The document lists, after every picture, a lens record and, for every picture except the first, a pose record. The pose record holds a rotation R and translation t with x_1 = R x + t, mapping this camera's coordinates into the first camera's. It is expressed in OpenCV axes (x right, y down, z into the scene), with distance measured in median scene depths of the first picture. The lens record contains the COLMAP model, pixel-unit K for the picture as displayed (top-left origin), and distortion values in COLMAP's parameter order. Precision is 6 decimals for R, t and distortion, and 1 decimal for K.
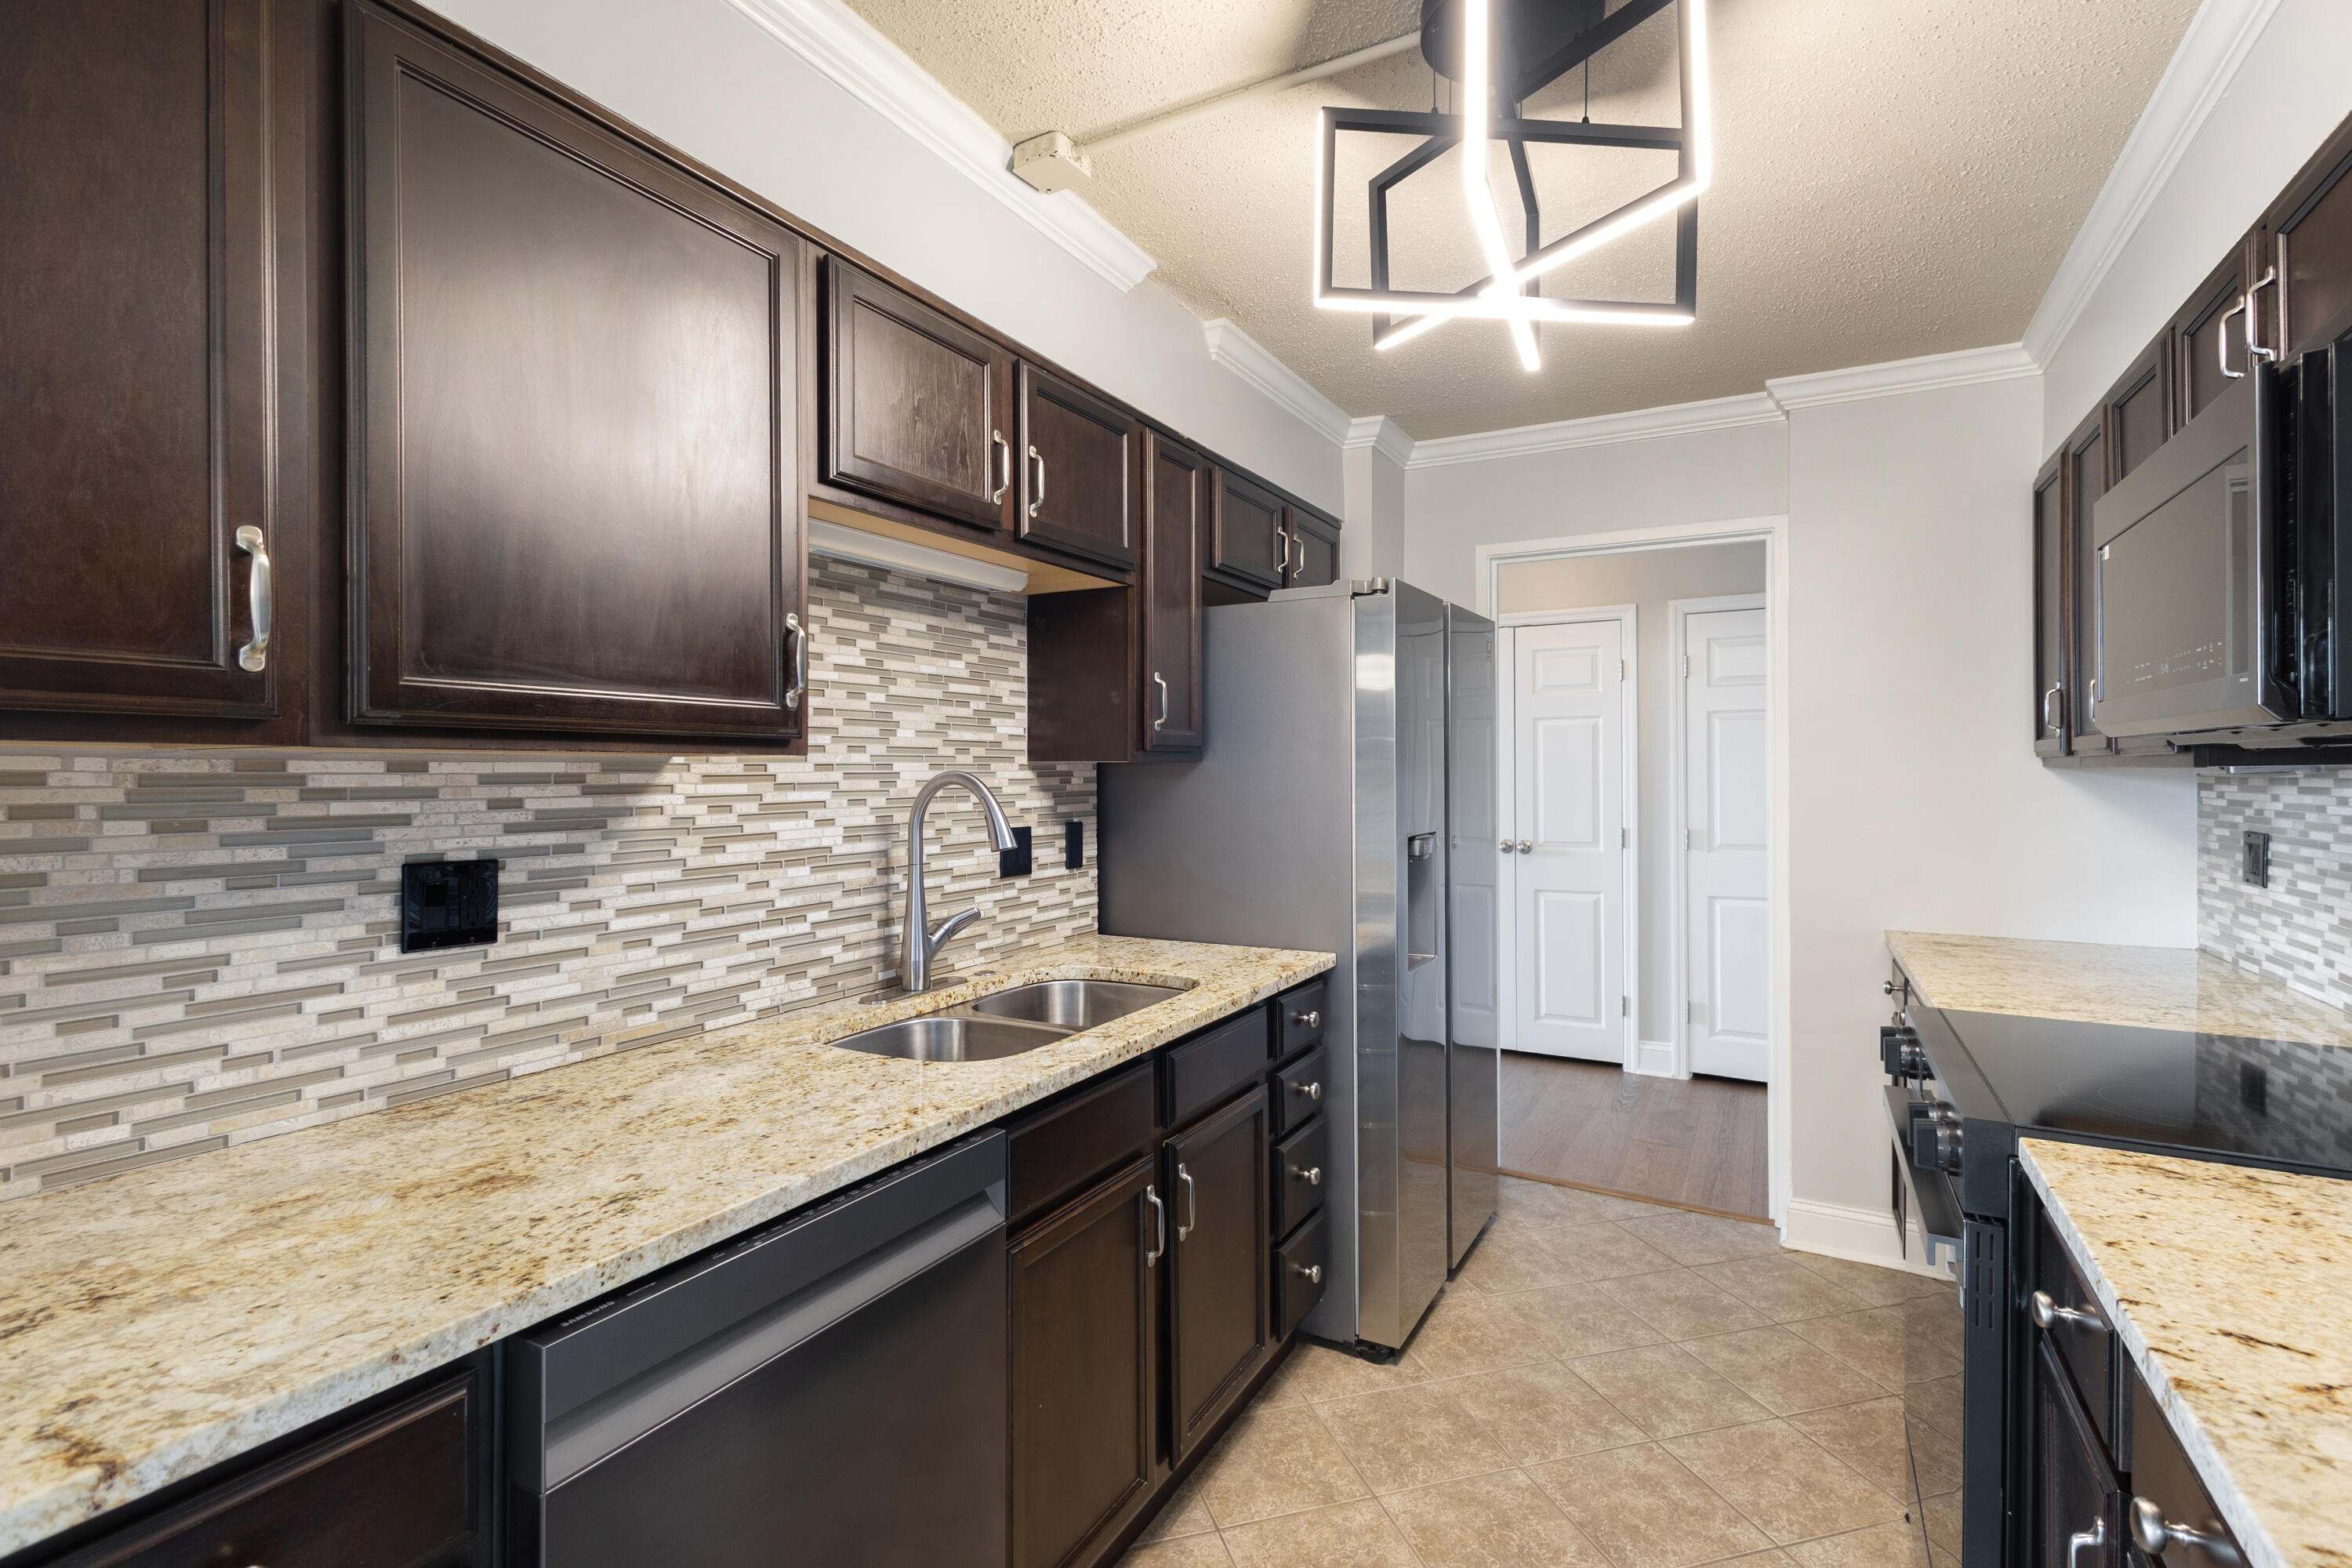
lens RADIAL K [[1088.7, 0, 1174.0], [0, 1088.7, 771.8], [0, 0, 1]] dist [0.002480, -0.000169]
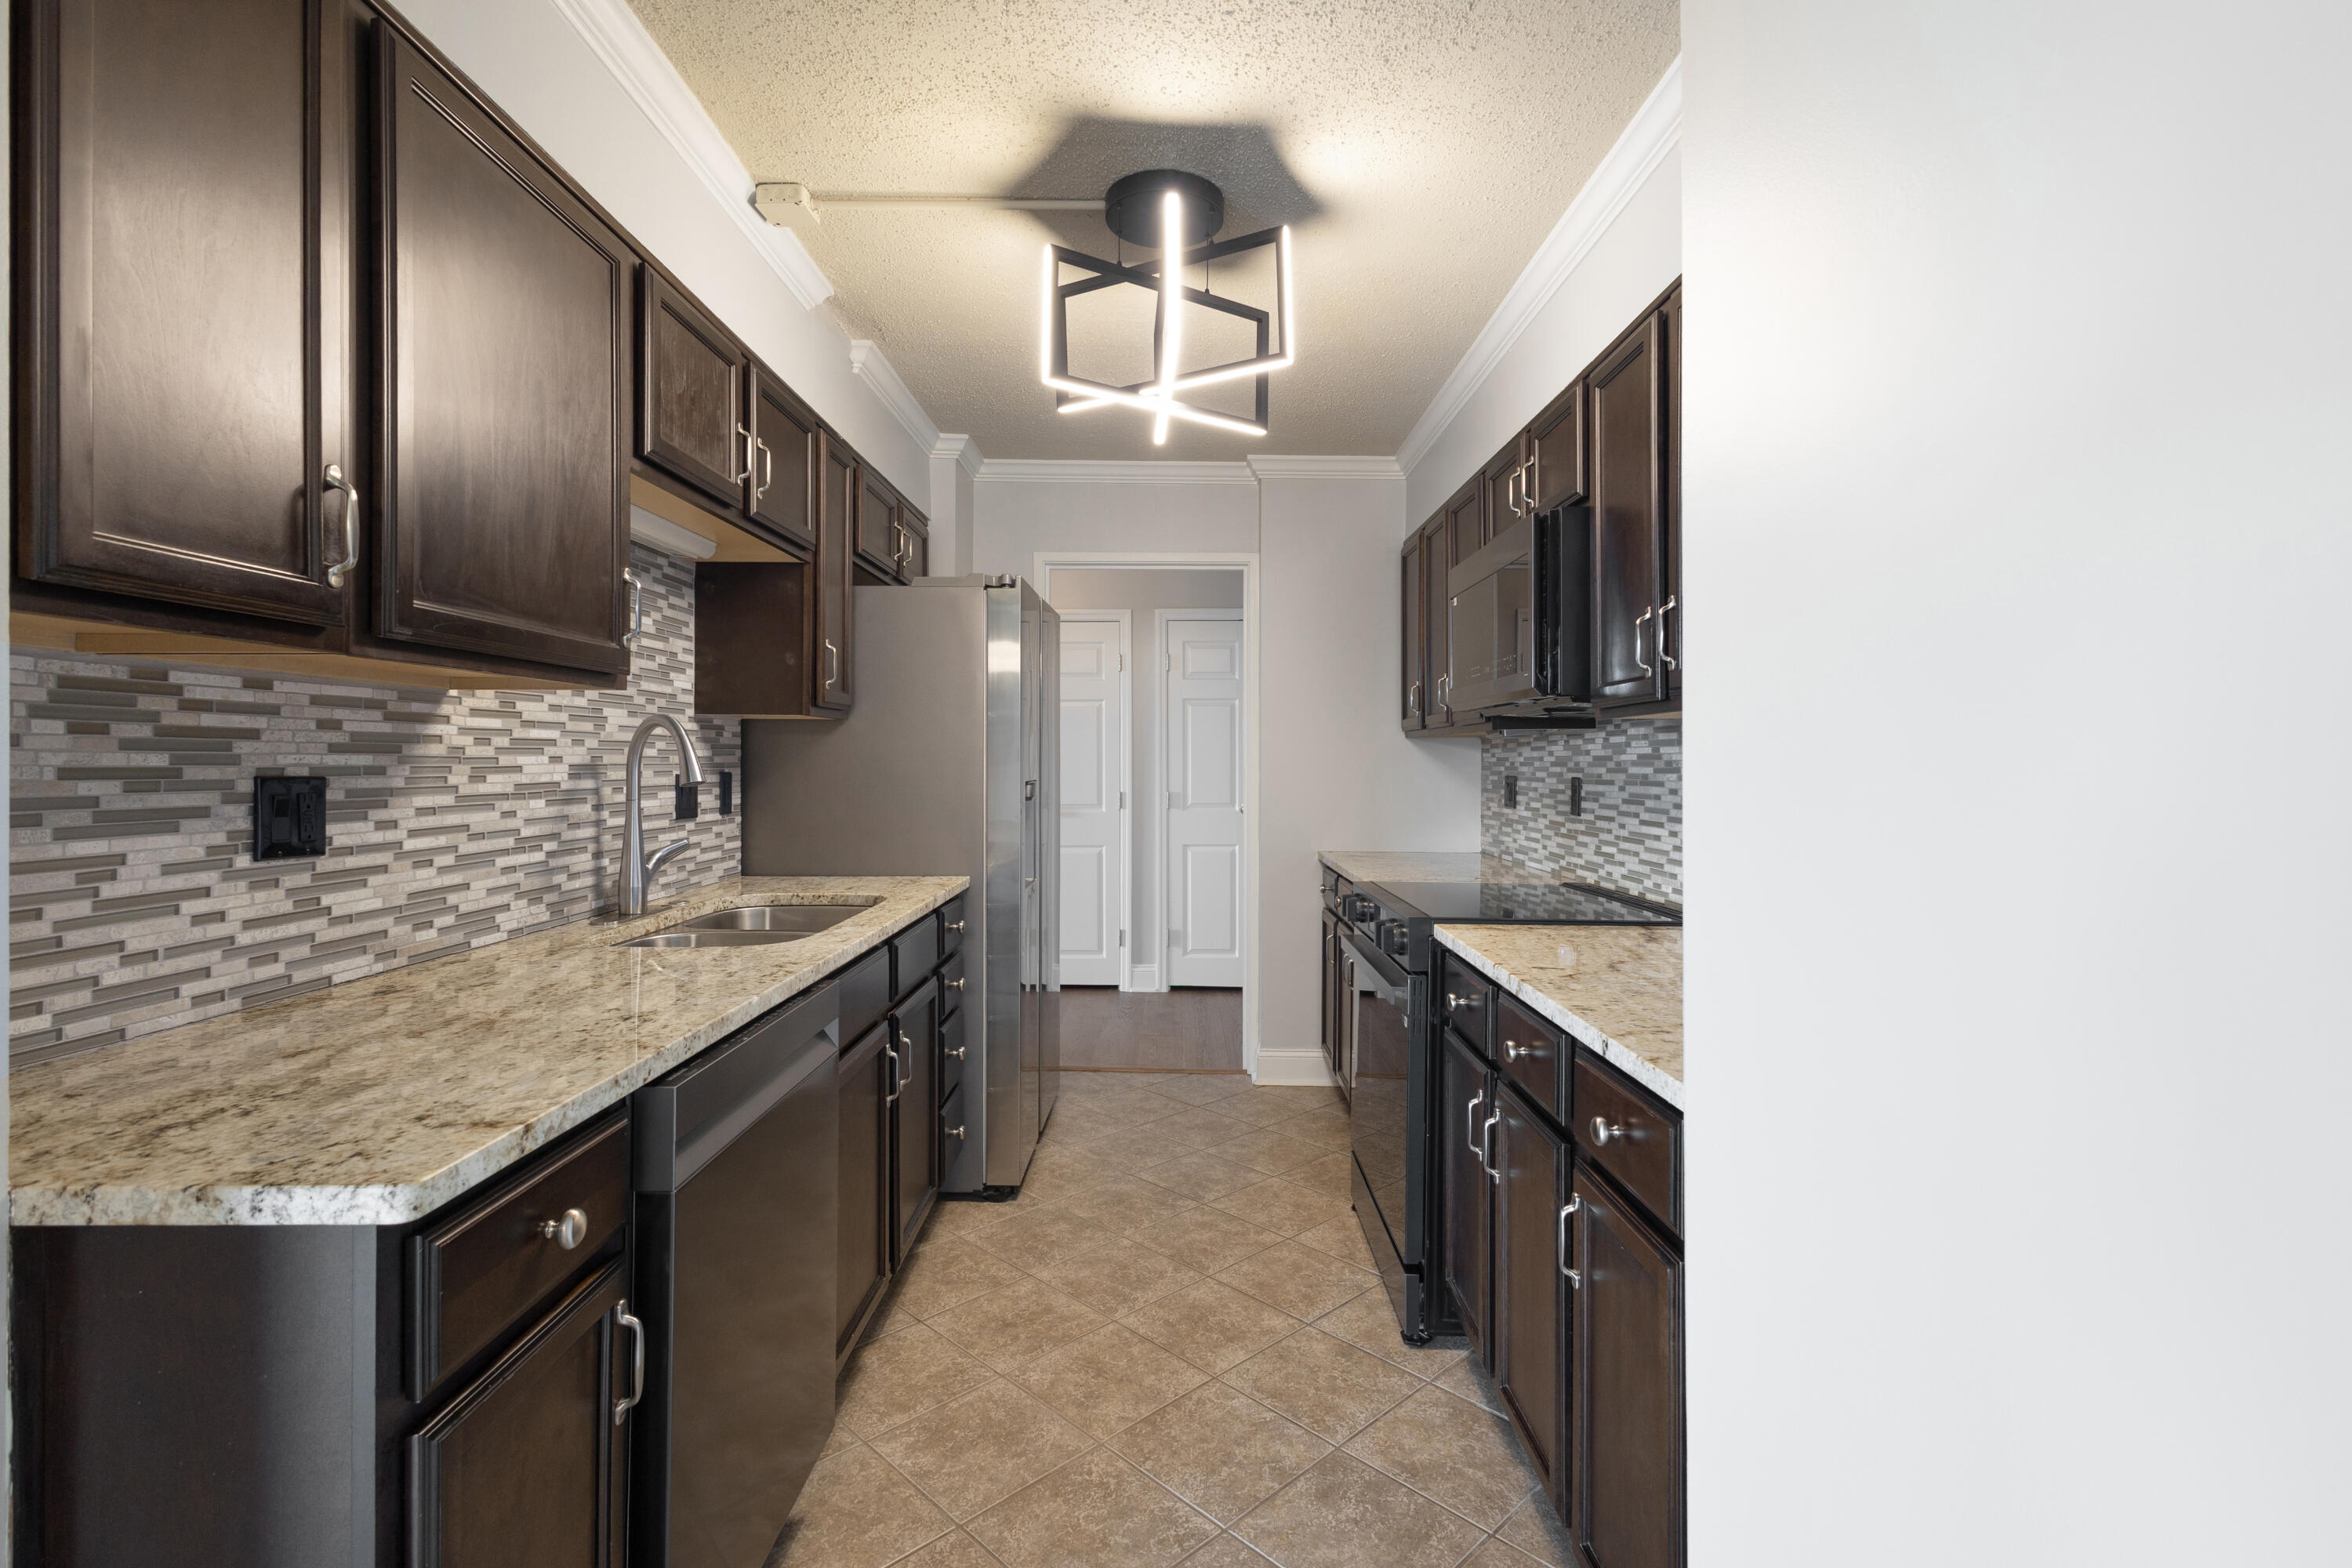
lens RADIAL K [[1084.5, 0, 1184.5], [0, 1084.5, 757.1], [0, 0, 1]] dist [-0.018087, 0.000138]
pose [[0.871025, 0.007888, 0.491175, -0.290783], [-0.005904, 0.999967, -0.005589, 0.044586], [-0.491203, 0.001968, 0.871043, -0.222890]]
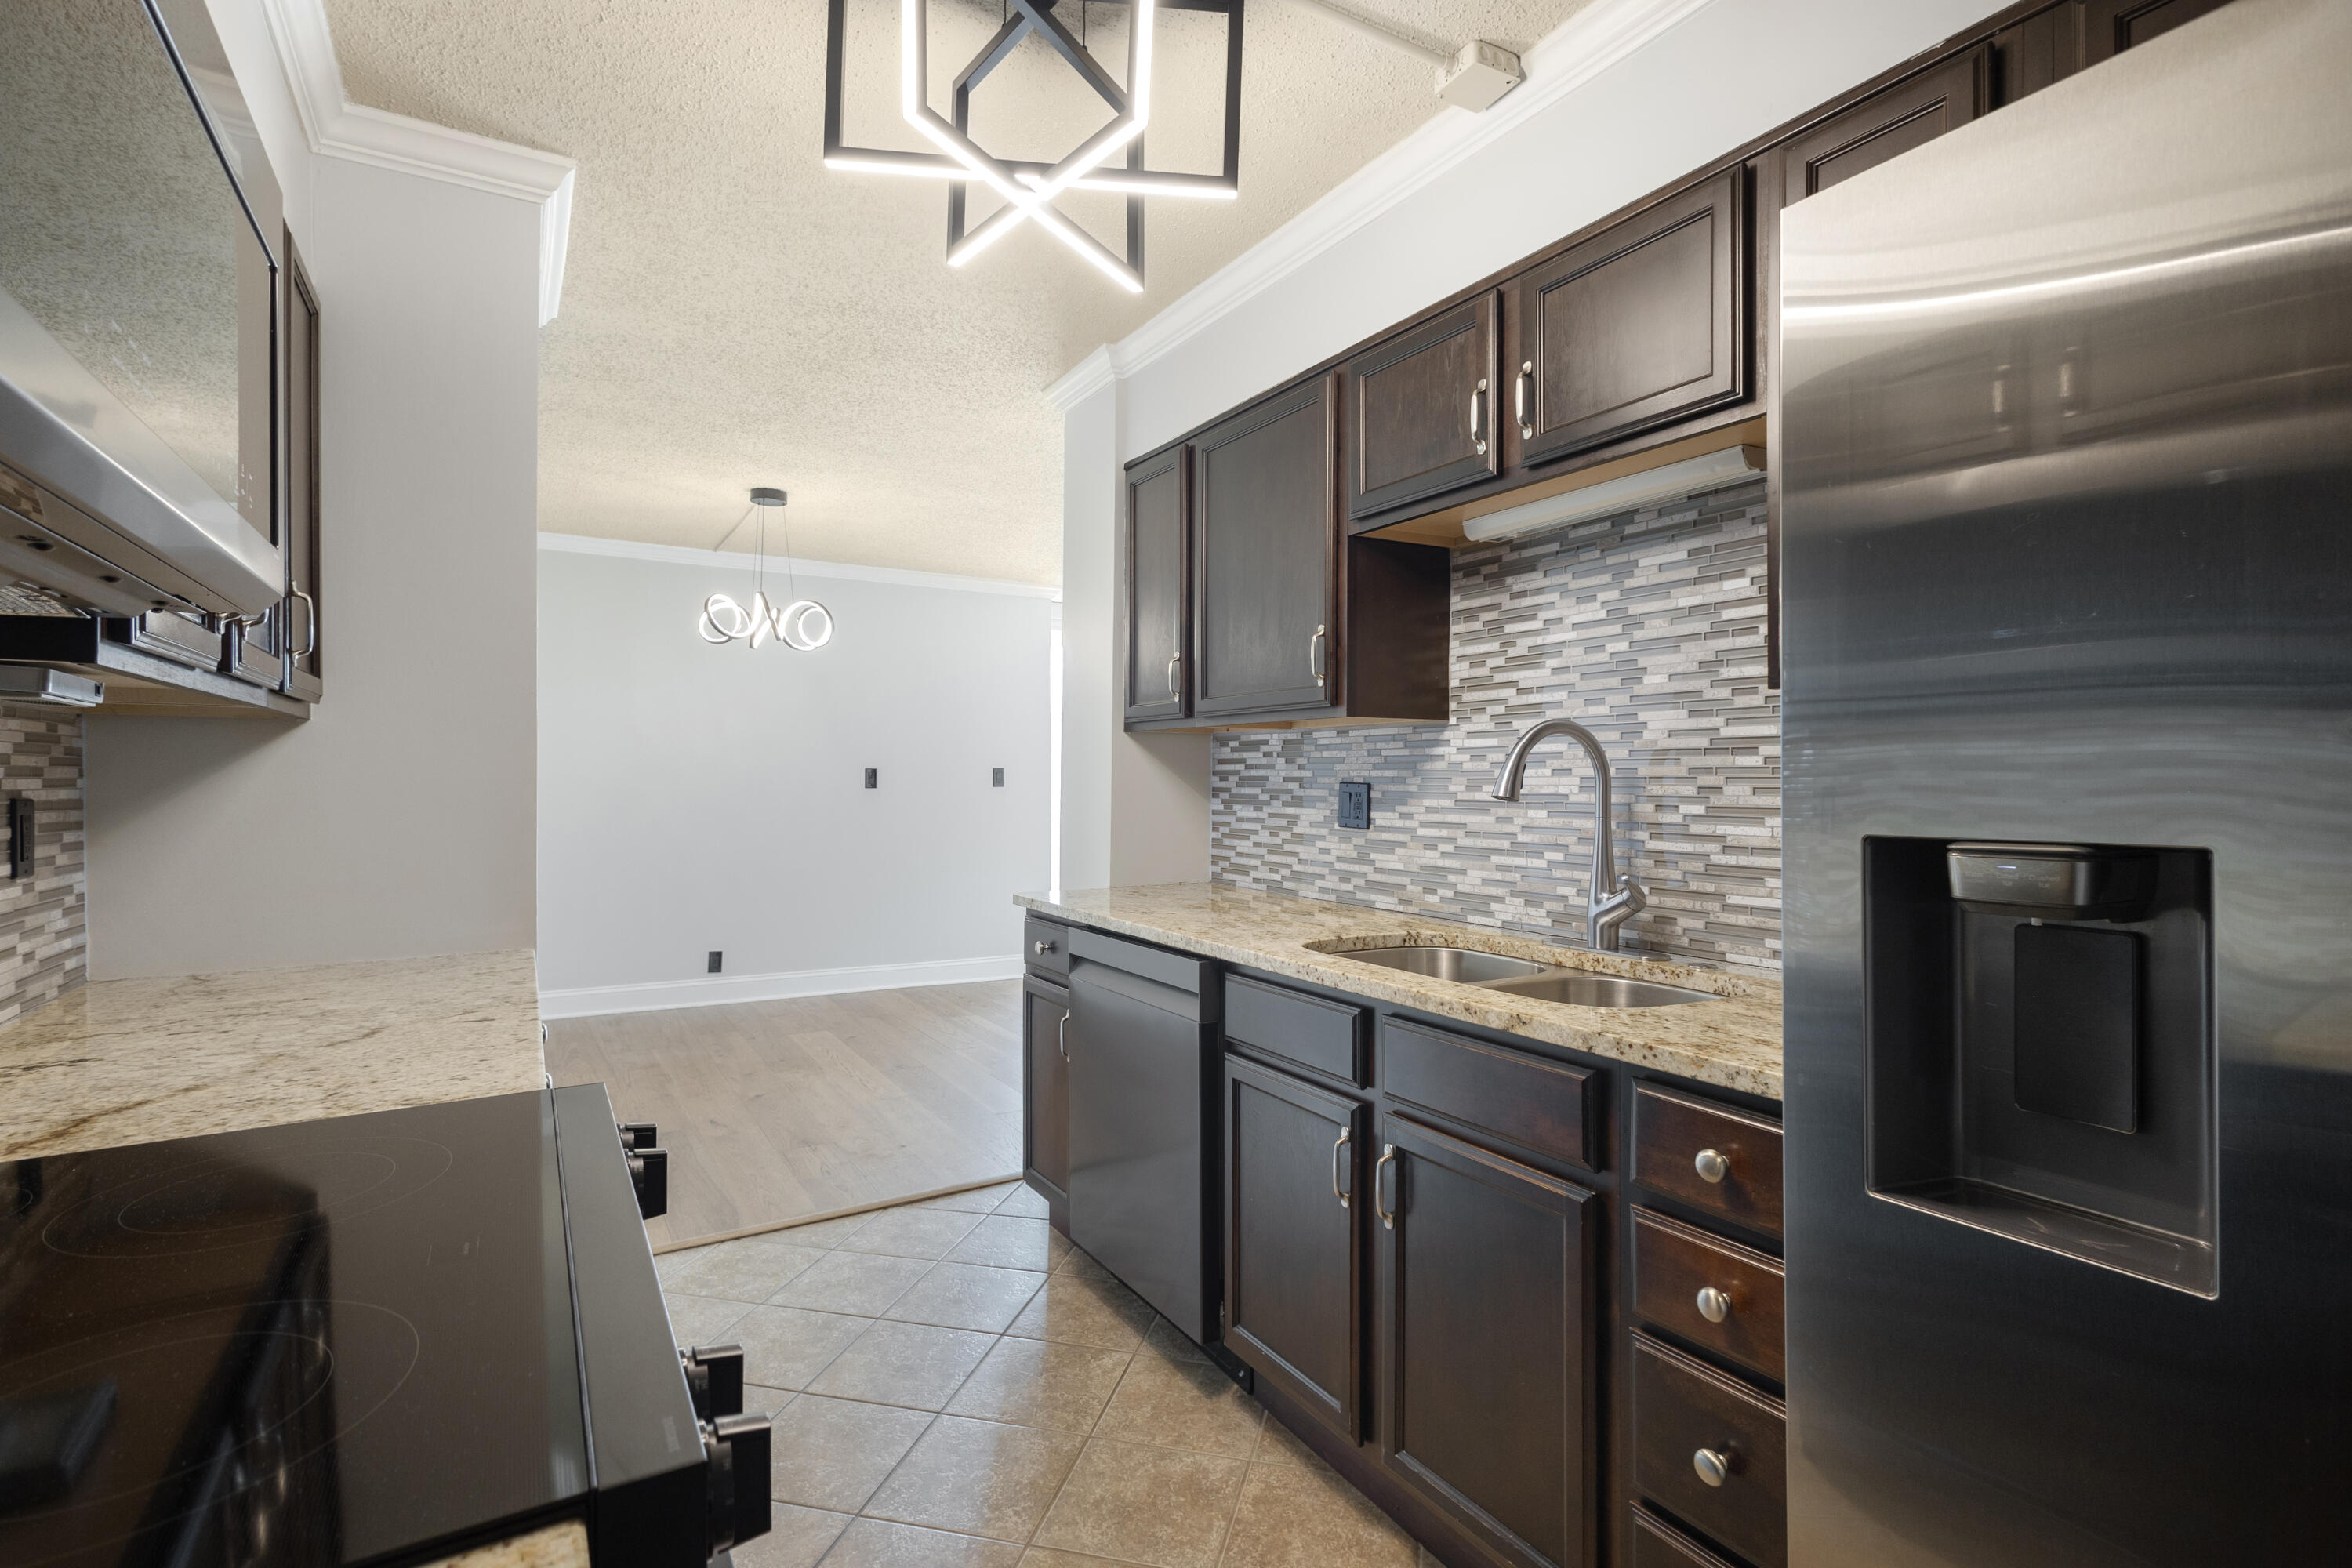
lens RADIAL K [[1112.0, 0, 1165.3], [0, 1112.0, 778.2], [0, 0, 1]] dist [0.001571, -0.000126]
pose [[-0.510180, 0.005679, -0.860049, 0.806982], [0.002465, 0.999984, 0.005141, 0.044216], [0.860064, 0.000503, -0.510186, 1.179419]]
